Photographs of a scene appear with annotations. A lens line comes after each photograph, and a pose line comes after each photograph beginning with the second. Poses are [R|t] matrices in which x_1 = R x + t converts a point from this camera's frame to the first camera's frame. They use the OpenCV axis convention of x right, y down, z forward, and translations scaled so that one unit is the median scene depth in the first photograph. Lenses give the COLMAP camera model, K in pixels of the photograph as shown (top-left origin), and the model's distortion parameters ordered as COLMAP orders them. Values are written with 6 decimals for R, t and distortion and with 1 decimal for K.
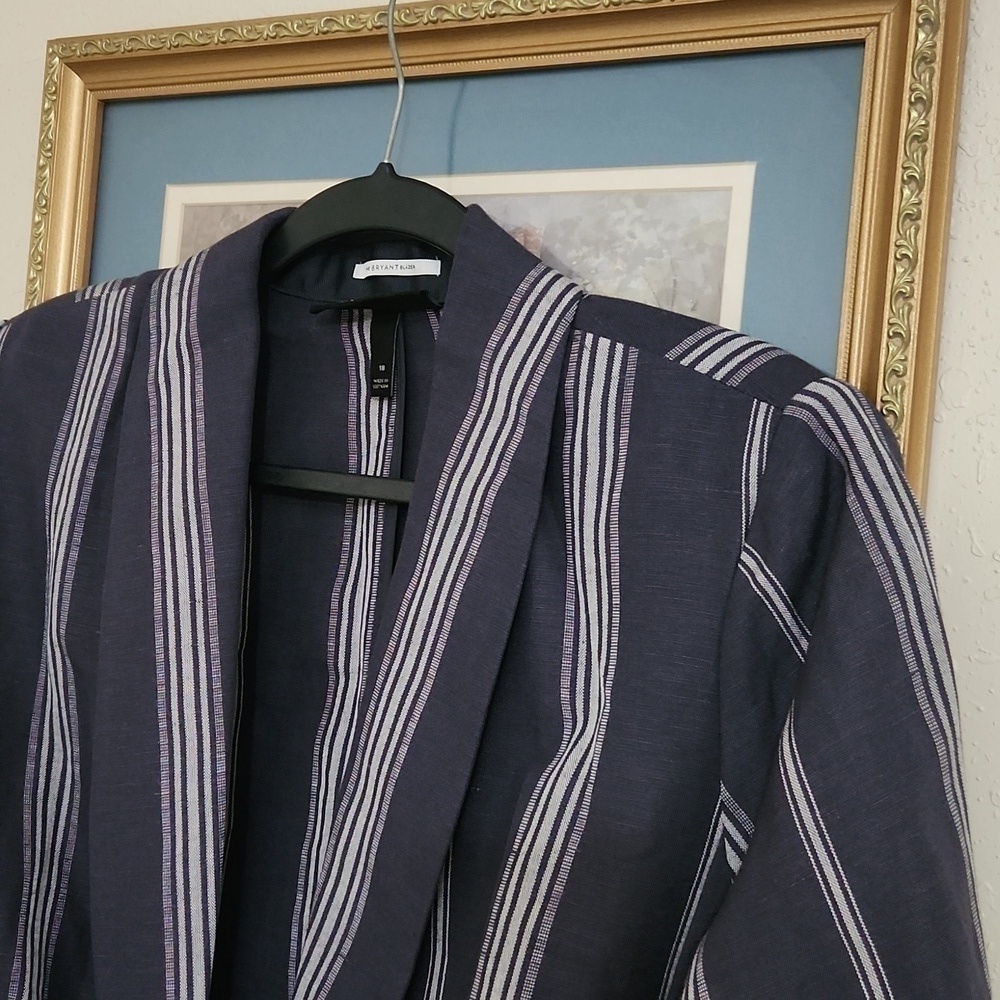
lens RADIAL K [[1433.9, 0, 493.6], [0, 1433.9, 517.3], [0, 0, 1]] dist [0.049587, 0.000000]
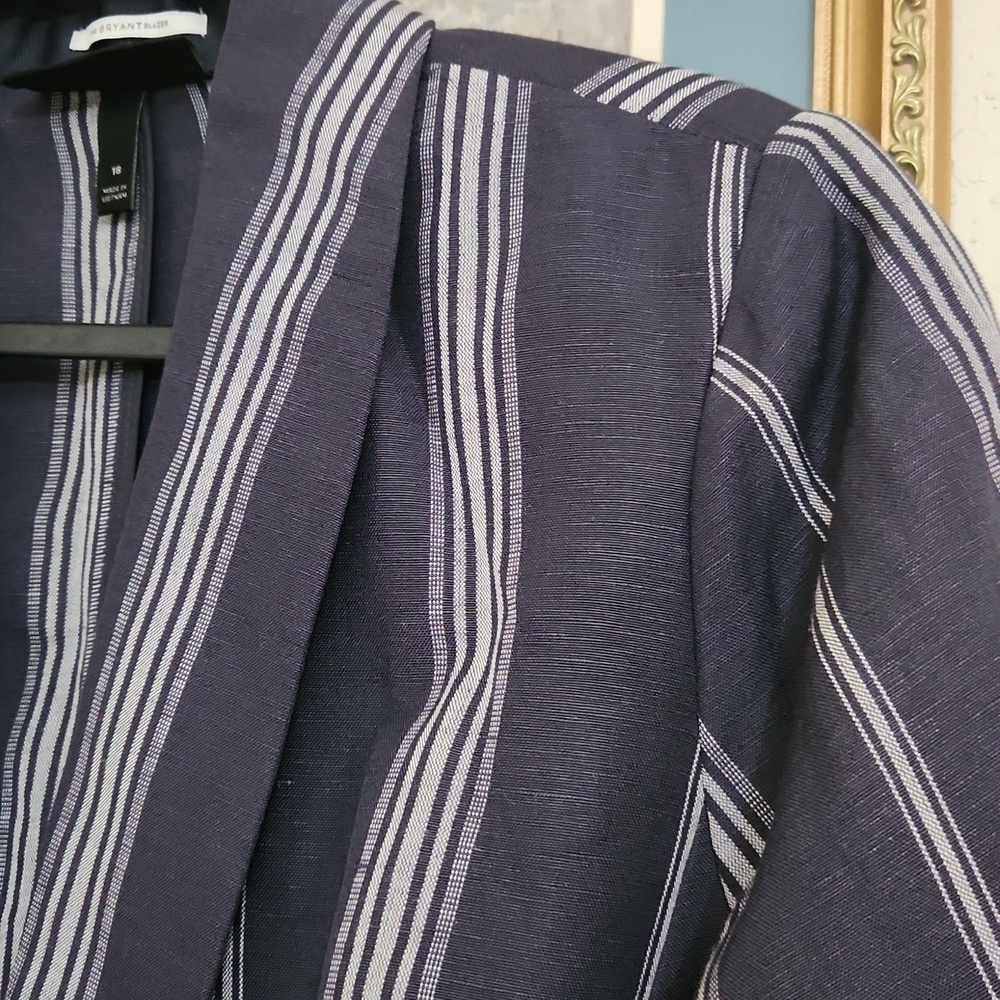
lens RADIAL K [[1433.9, 0, 509.4], [0, 1433.9, 512.2], [0, 0, 1]] dist [0.049587, 0.000000]
pose [[0.973748, -0.006546, 0.227536, -0.061384], [0.033654, 0.992741, -0.115467, 0.154584], [-0.225128, 0.120094, 0.966900, 0.380227]]
